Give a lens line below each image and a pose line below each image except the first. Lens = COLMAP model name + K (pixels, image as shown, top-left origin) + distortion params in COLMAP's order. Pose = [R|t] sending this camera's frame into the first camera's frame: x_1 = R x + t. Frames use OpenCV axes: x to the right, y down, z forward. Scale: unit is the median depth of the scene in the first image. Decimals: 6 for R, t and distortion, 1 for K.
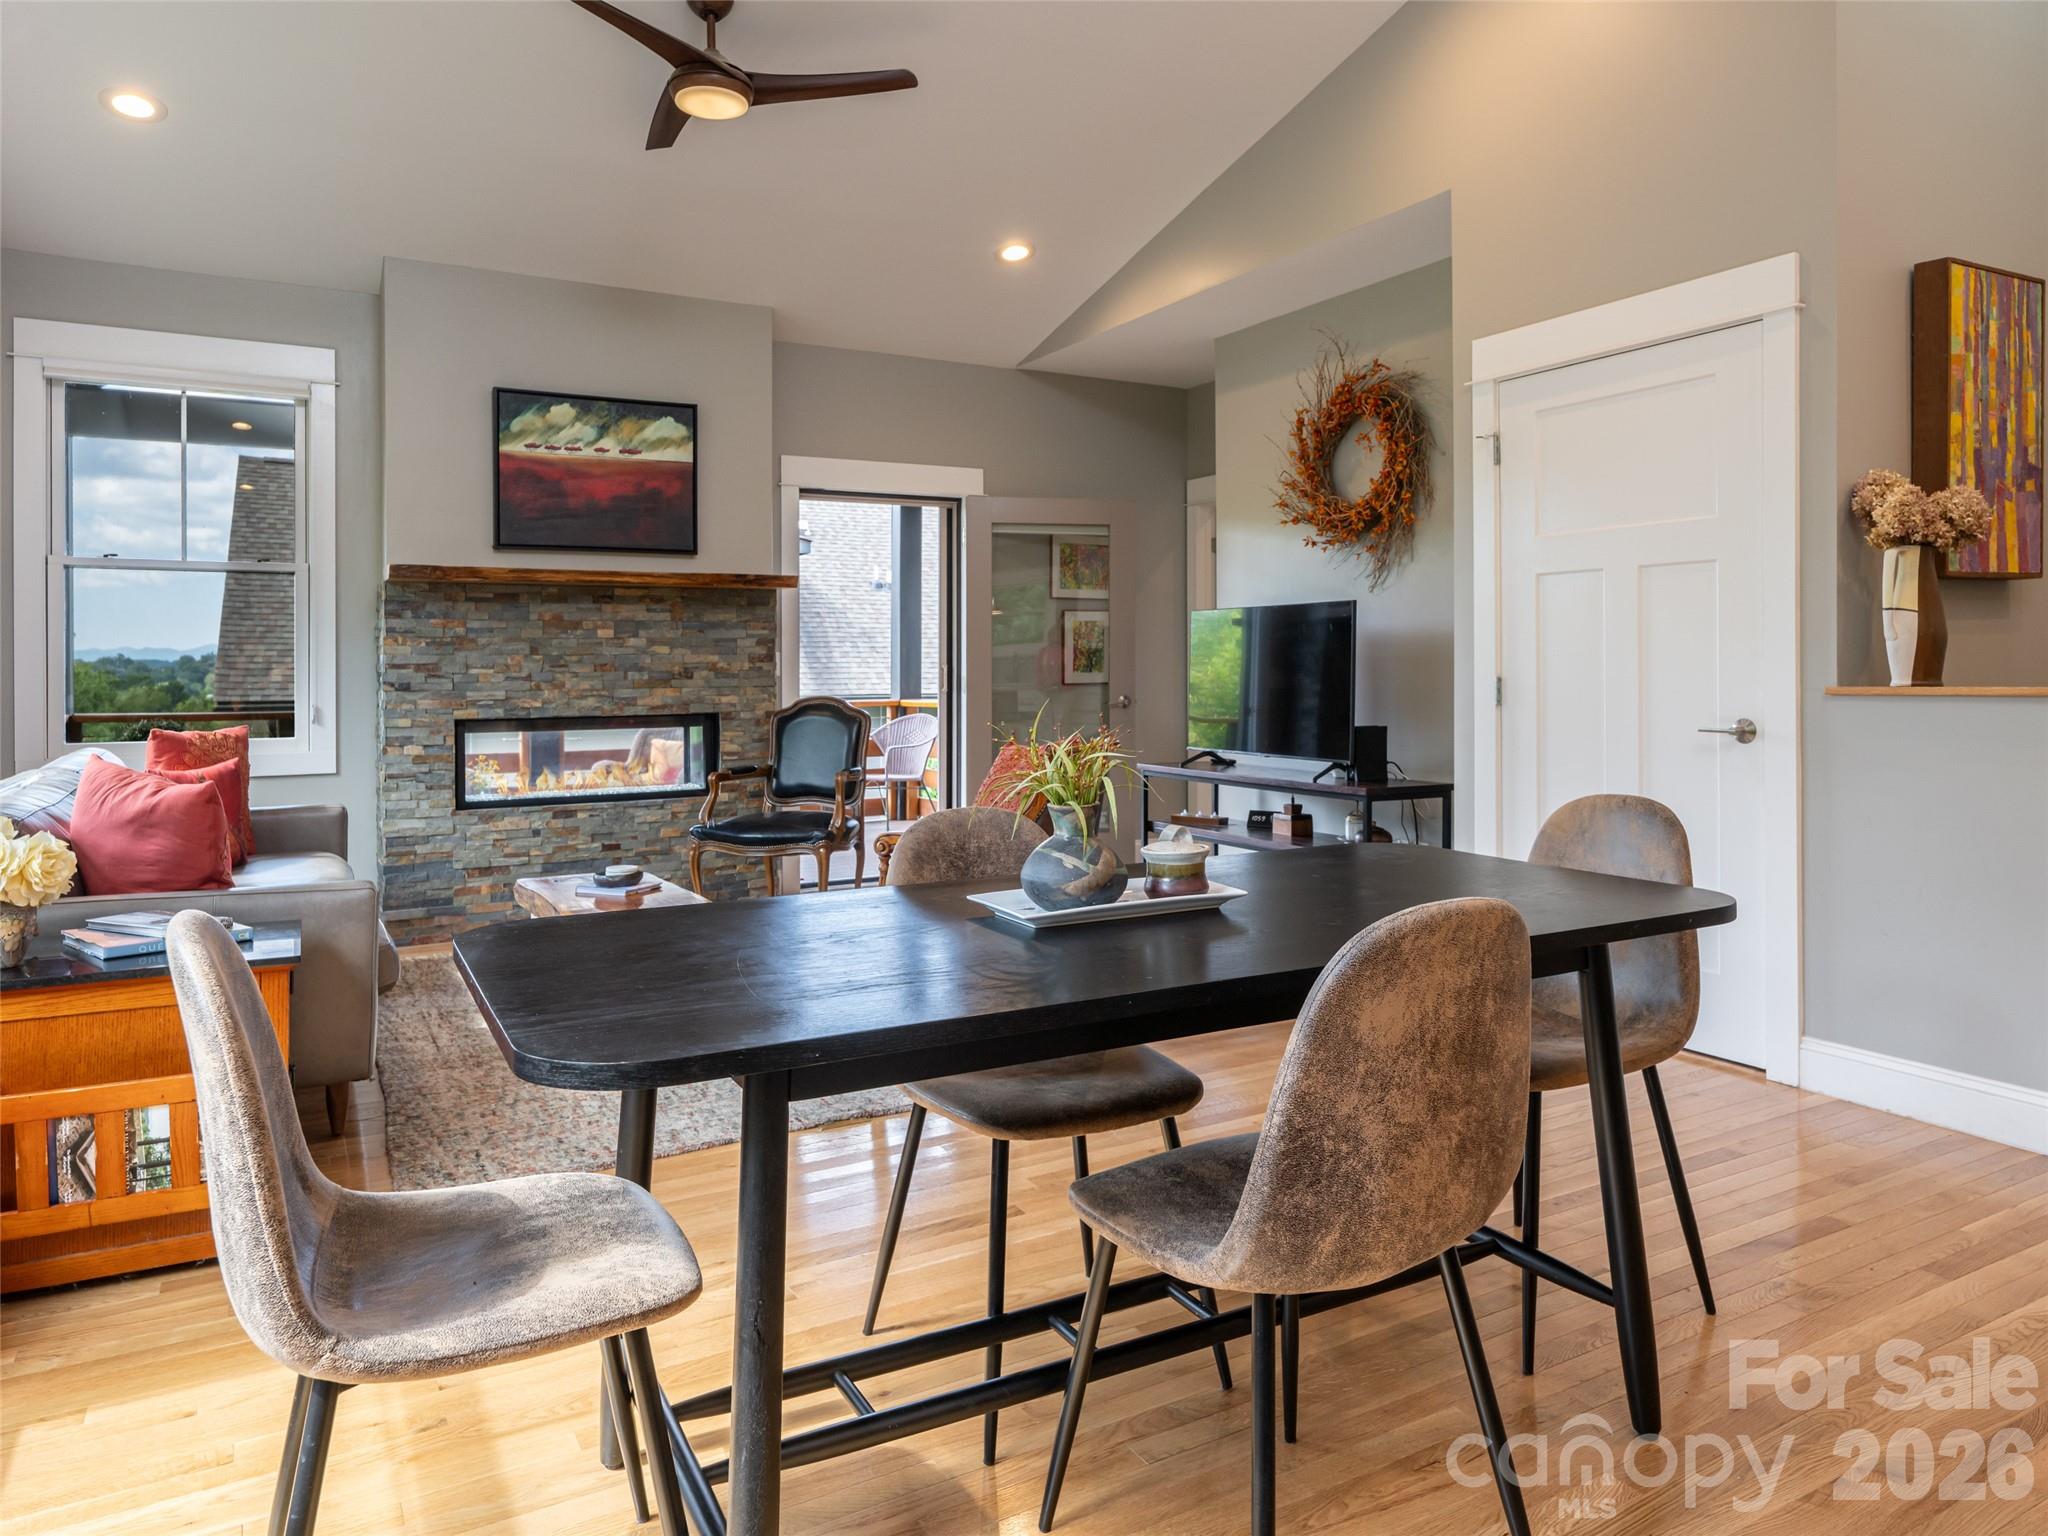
lens RADIAL K [[1359.7, 0, 1058.3], [0, 1359.7, 672.7], [0, 0, 1]] dist [0.001085, 0.002093]
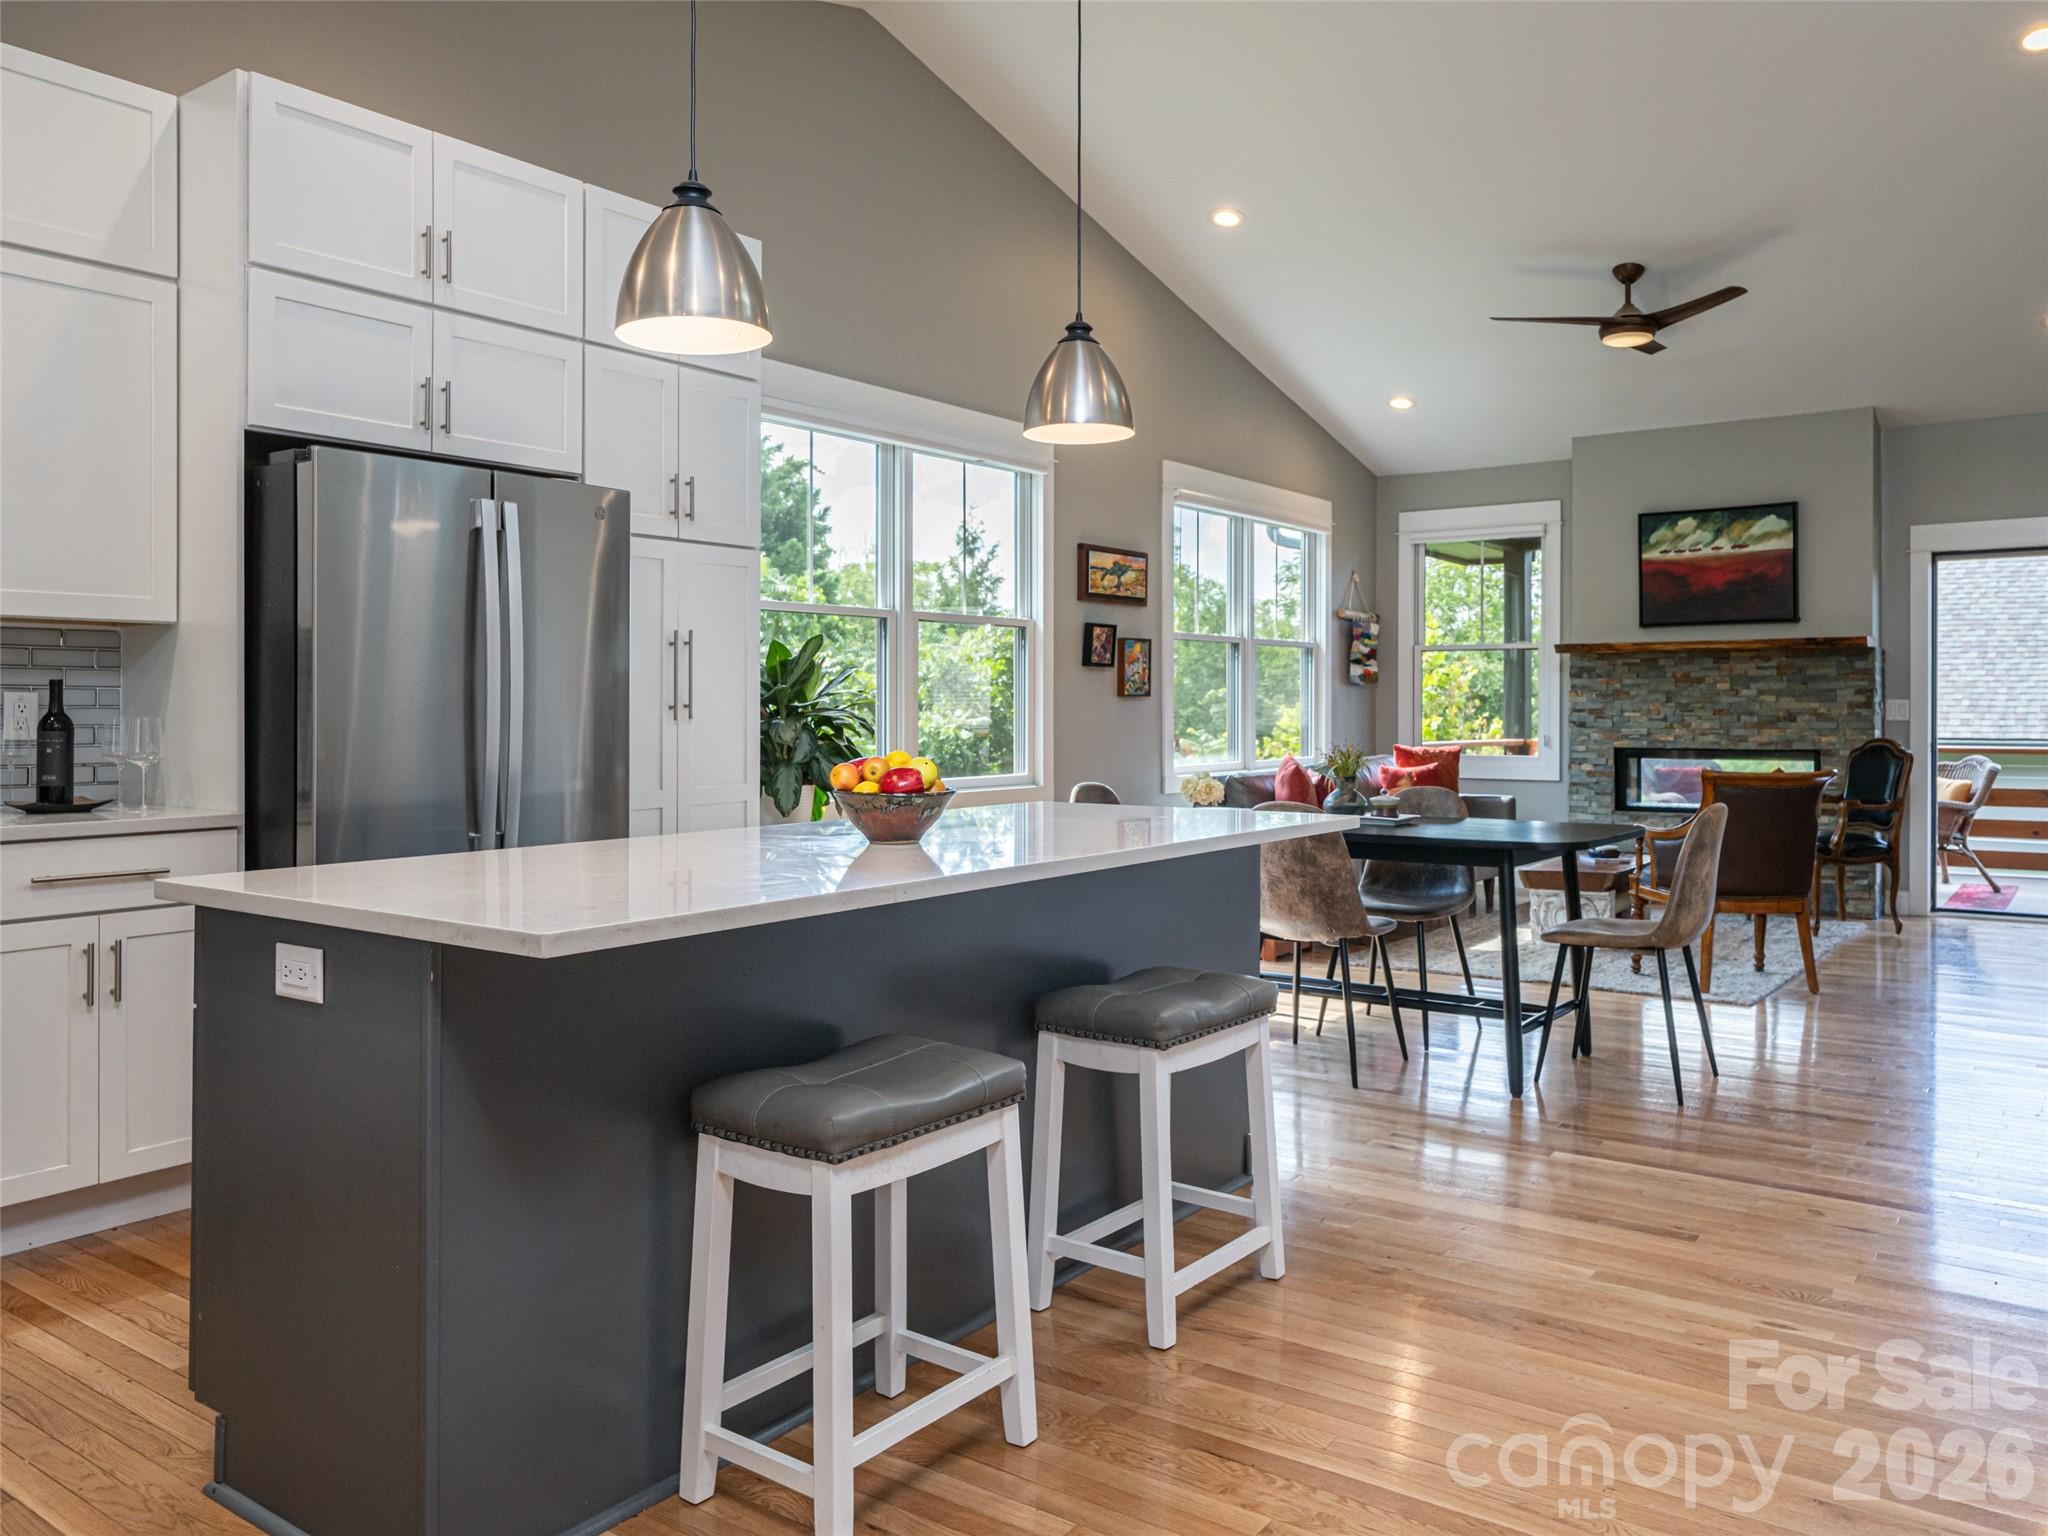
lens RADIAL K [[1470.4, 0, 1026.1], [0, 1470.4, 708.3], [0, 0, 1]] dist [-0.010708, 0.001642]
pose [[0.396249, 0.006720, -0.918118, 0.711469], [-0.005108, 0.999974, 0.005115, -0.011535], [0.918129, 0.002663, 0.396273, -0.184078]]
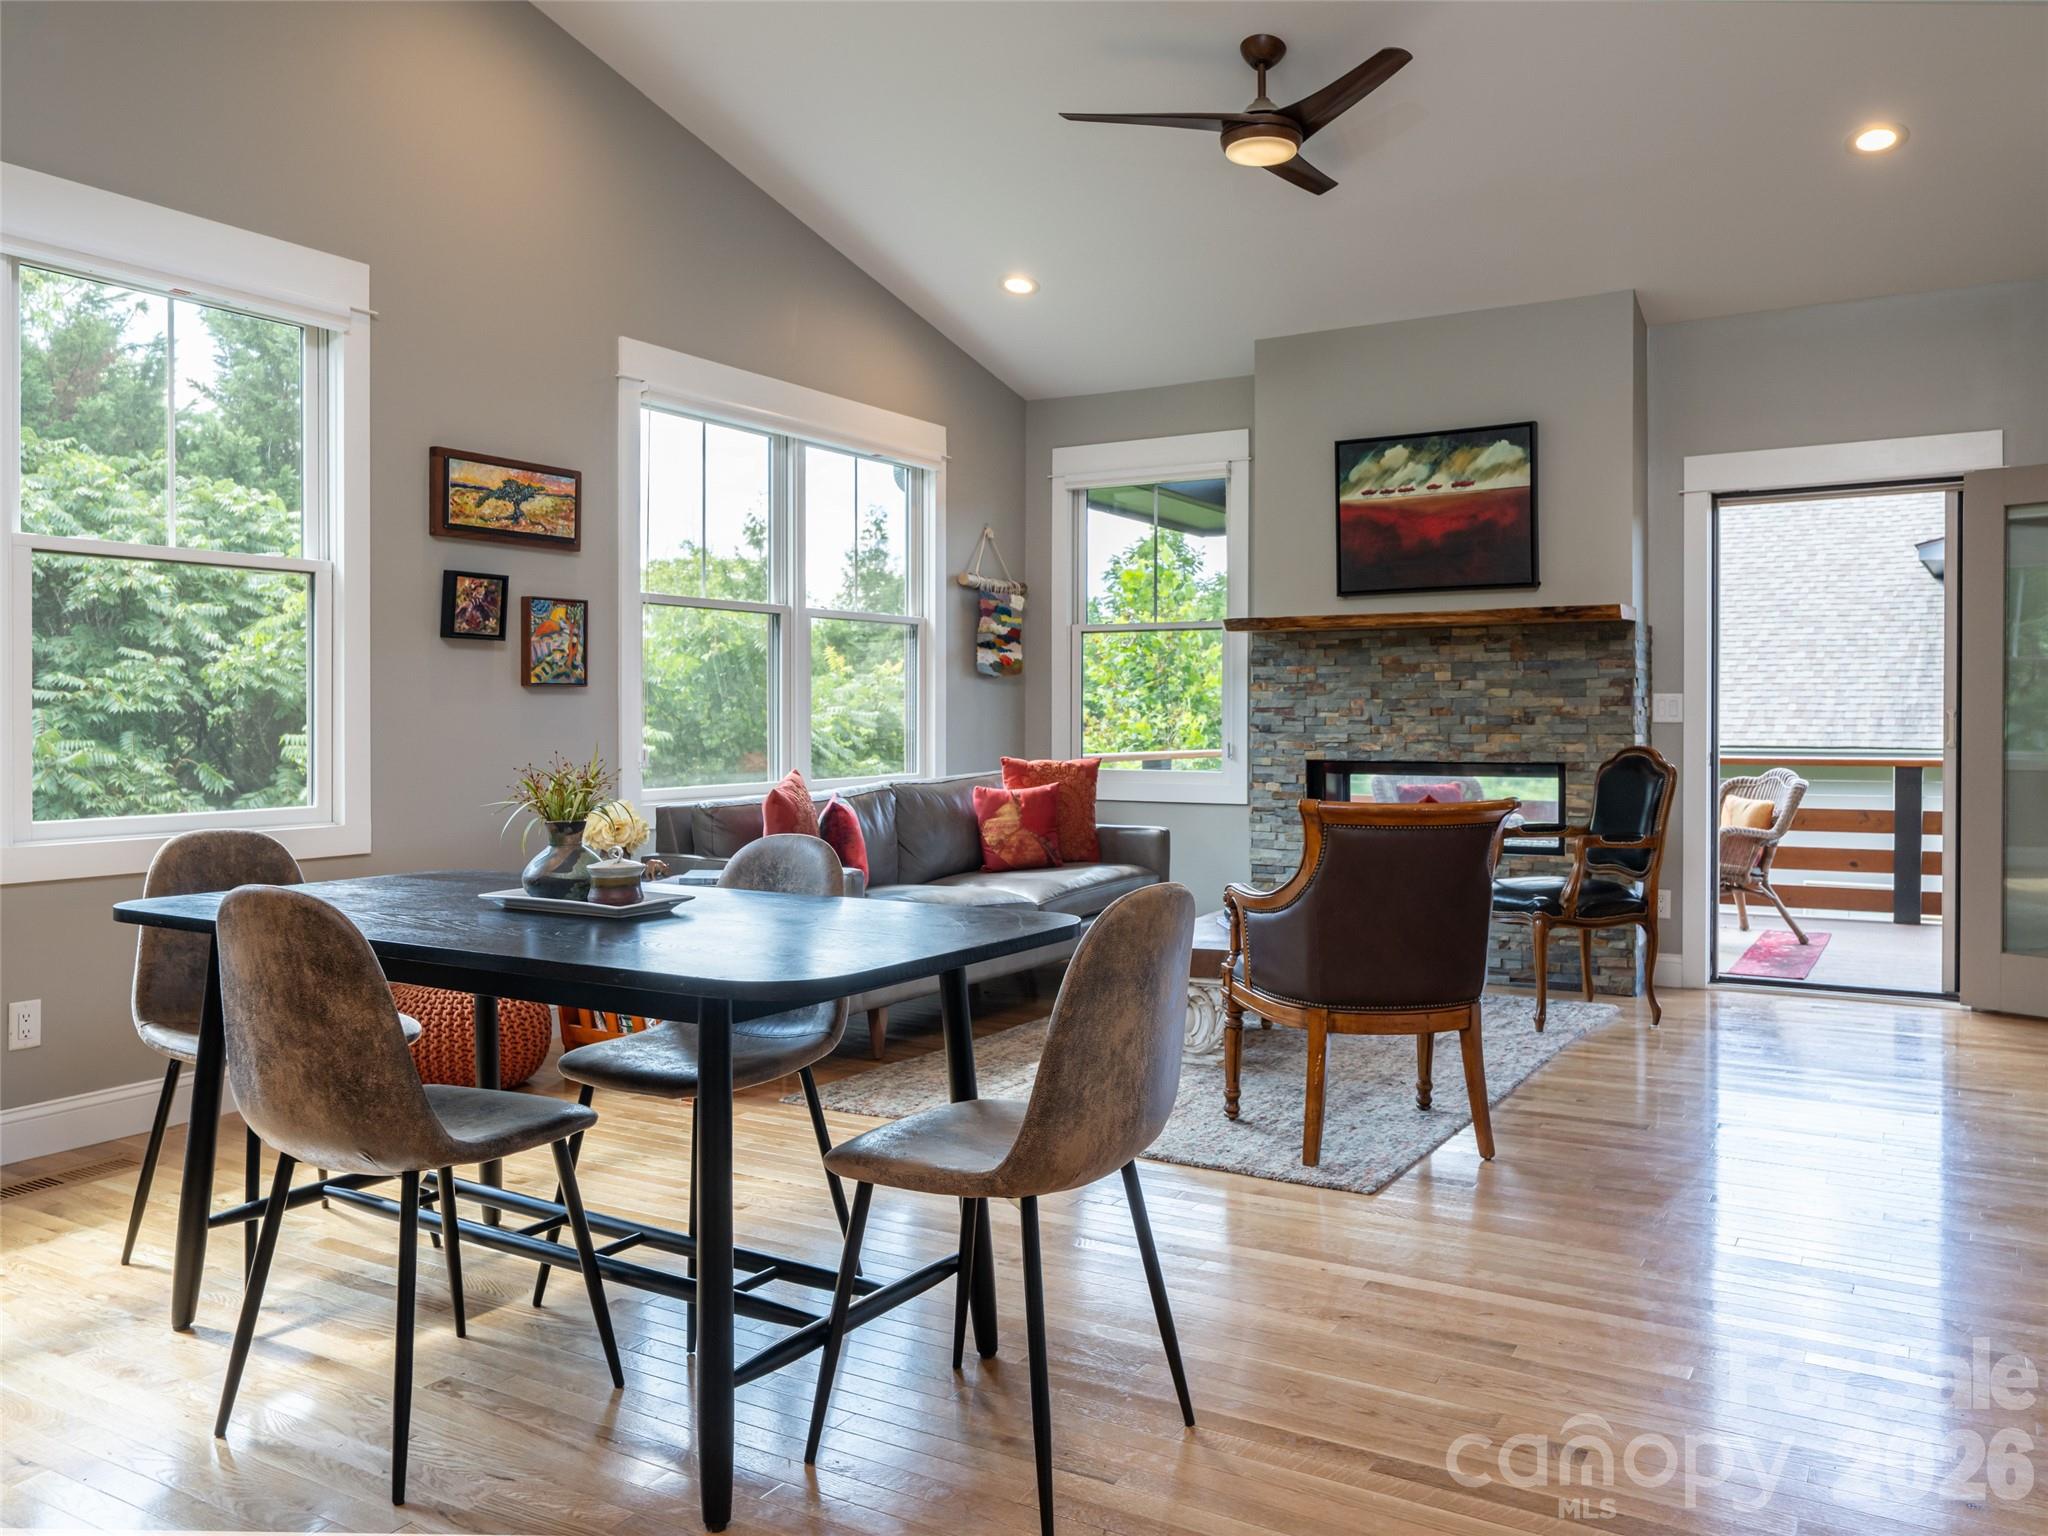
lens RADIAL K [[1529.6, 0, 1026.3], [0, 1529.6, 723.8], [0, 0, 1]] dist [-0.007440, 0.000715]
pose [[0.483005, 0.010364, -0.875556, 0.478815], [-0.005119, 0.999946, 0.009012, -0.003410], [0.875602, 0.000129, 0.483032, 0.220918]]
